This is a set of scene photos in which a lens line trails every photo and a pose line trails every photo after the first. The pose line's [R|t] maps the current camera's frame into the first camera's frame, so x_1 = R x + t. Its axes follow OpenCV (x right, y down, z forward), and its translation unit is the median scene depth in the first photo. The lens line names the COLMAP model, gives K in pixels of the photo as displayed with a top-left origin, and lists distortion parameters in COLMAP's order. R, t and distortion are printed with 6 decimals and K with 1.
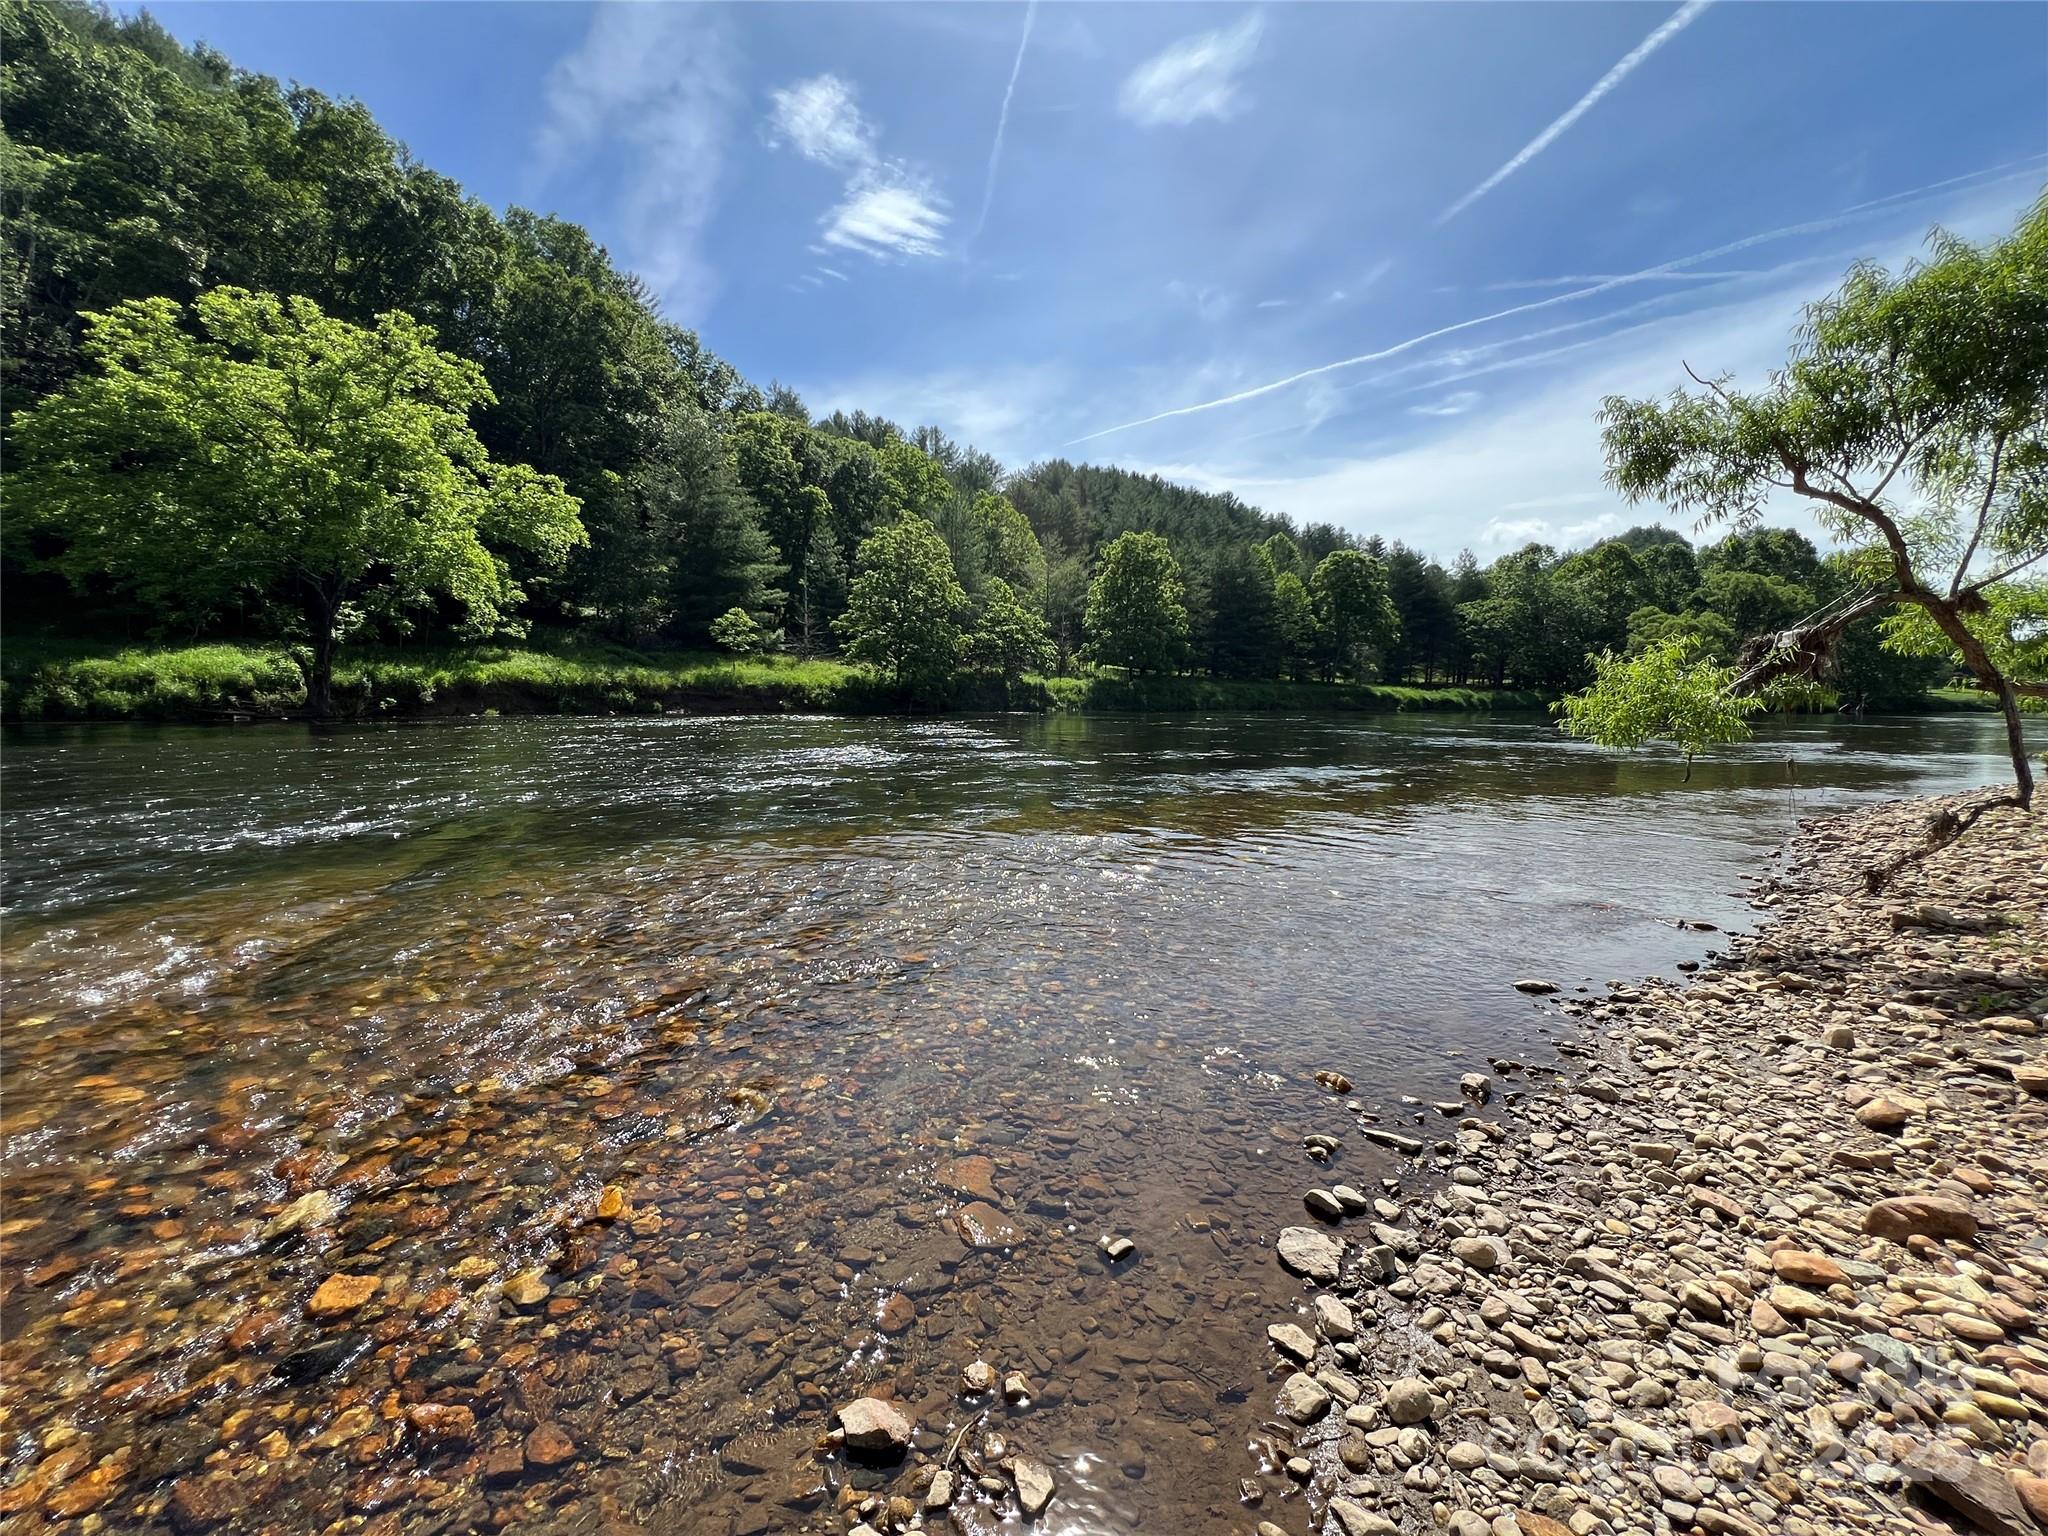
lens RADIAL K [[818.8, 0, 1024.0], [0, 818.8, 768.0], [0, 0, 1]] dist [-0.000254, 0.000152]
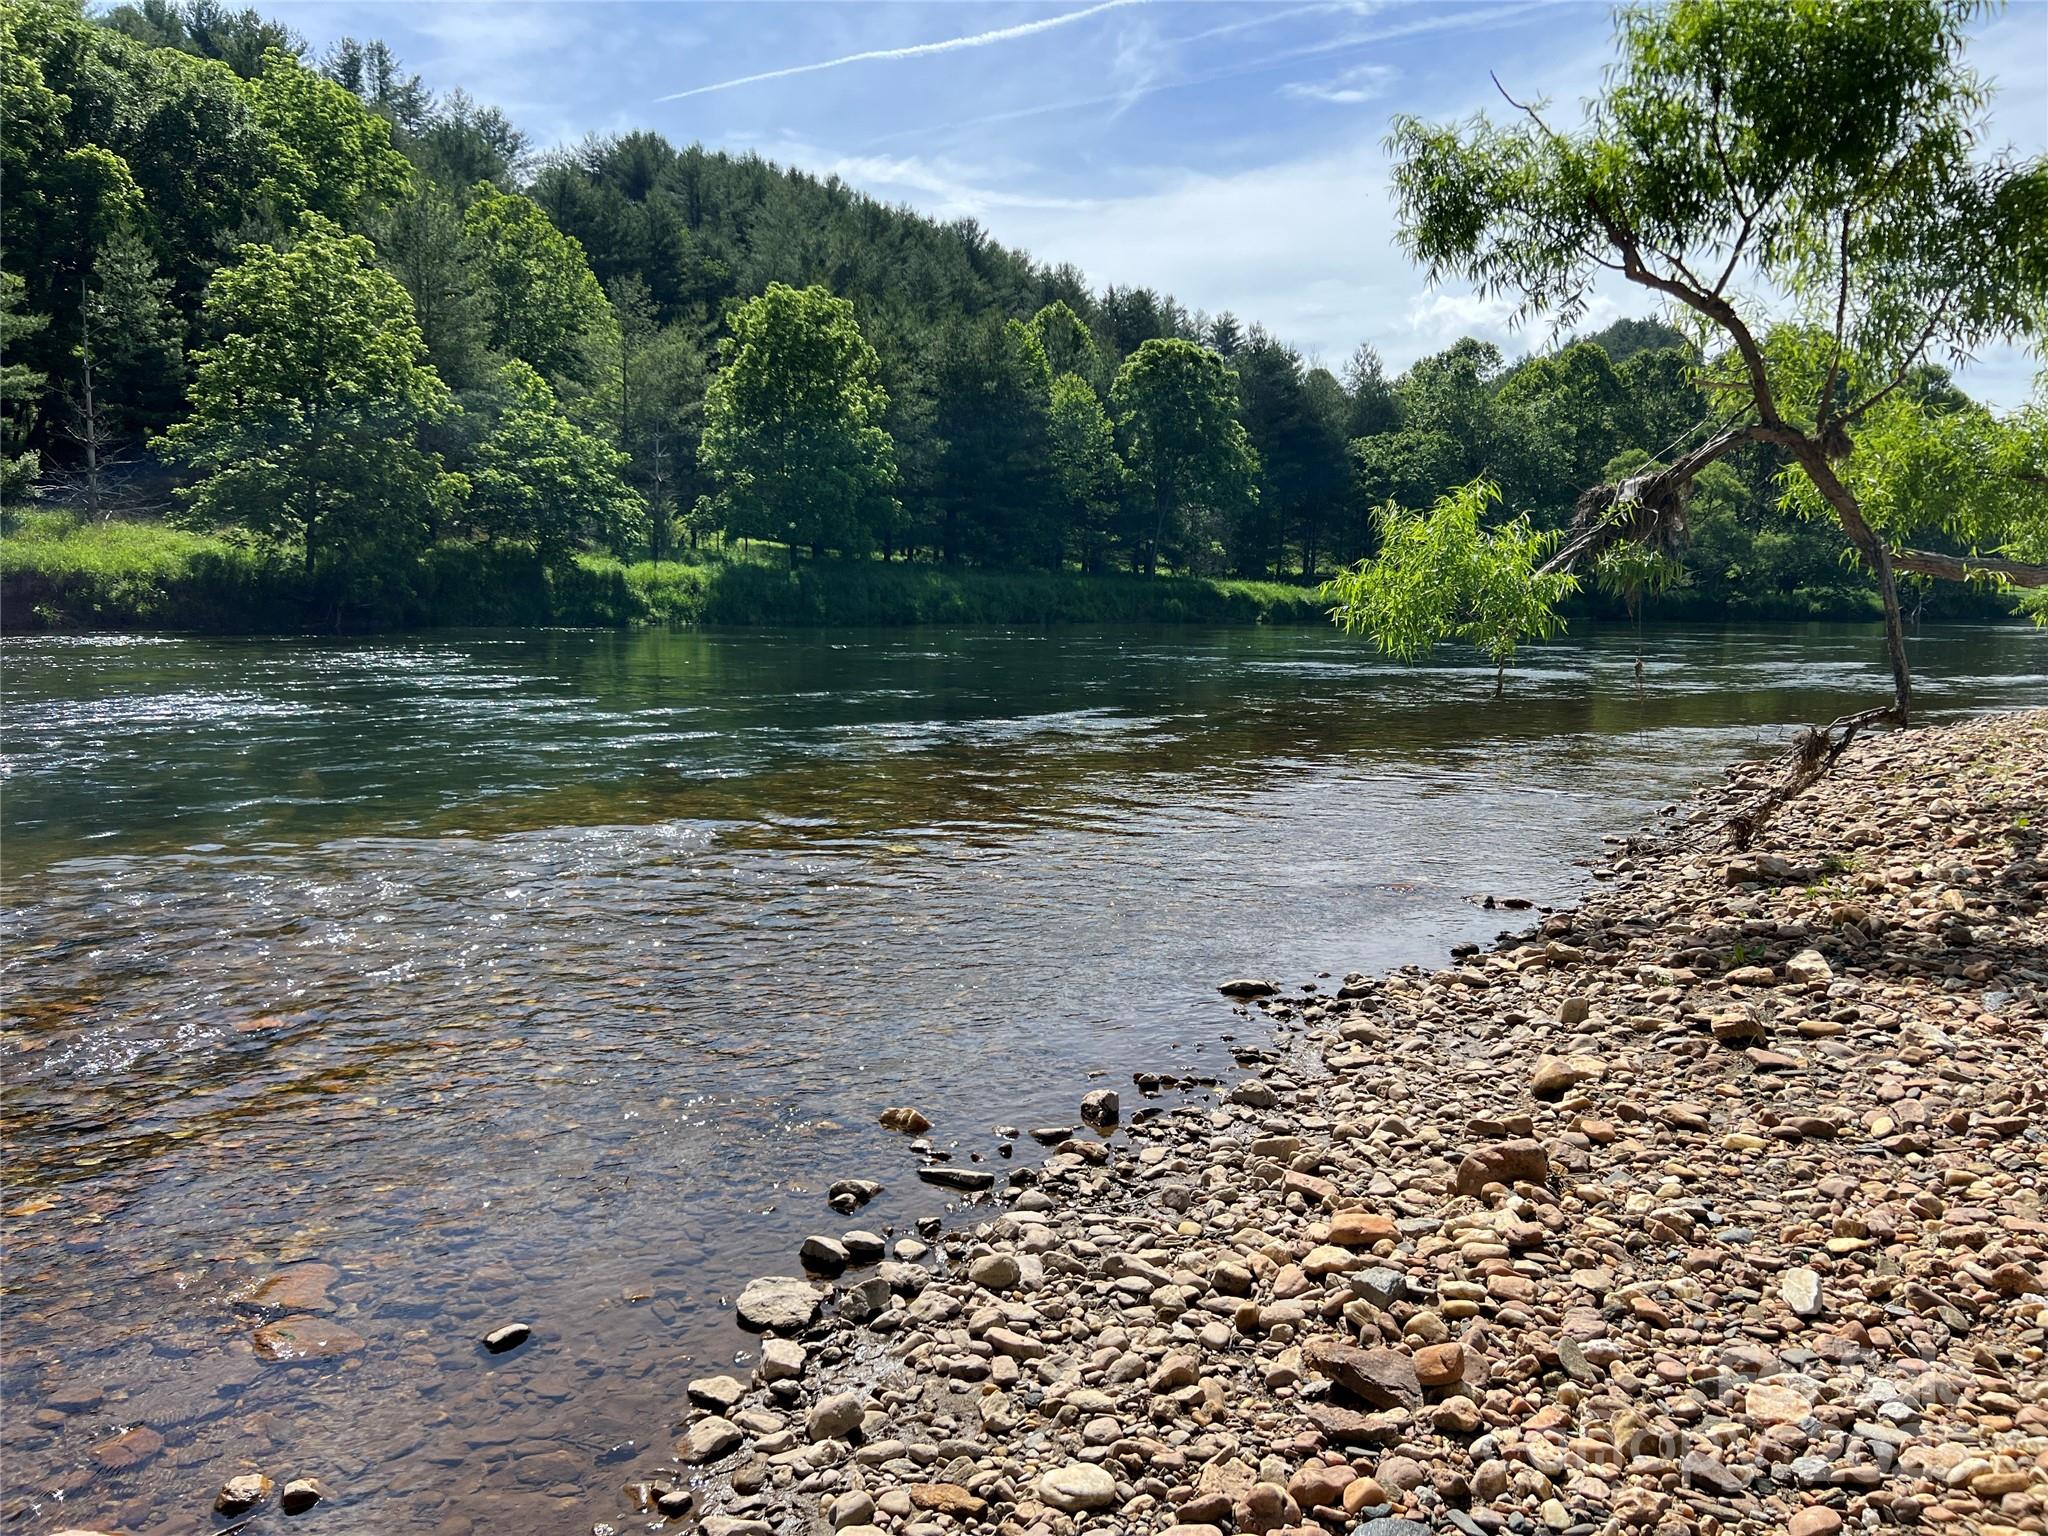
lens RADIAL K [[1535.6, 0, 1024.0], [0, 1535.6, 768.0], [0, 0, 1]] dist [0.062589, -0.070085]
pose [[0.962986, -0.031609, 0.267693, 0.078525], [0.025686, 0.999342, 0.025600, 0.033276], [-0.268326, -0.017777, 0.963164, -0.143837]]
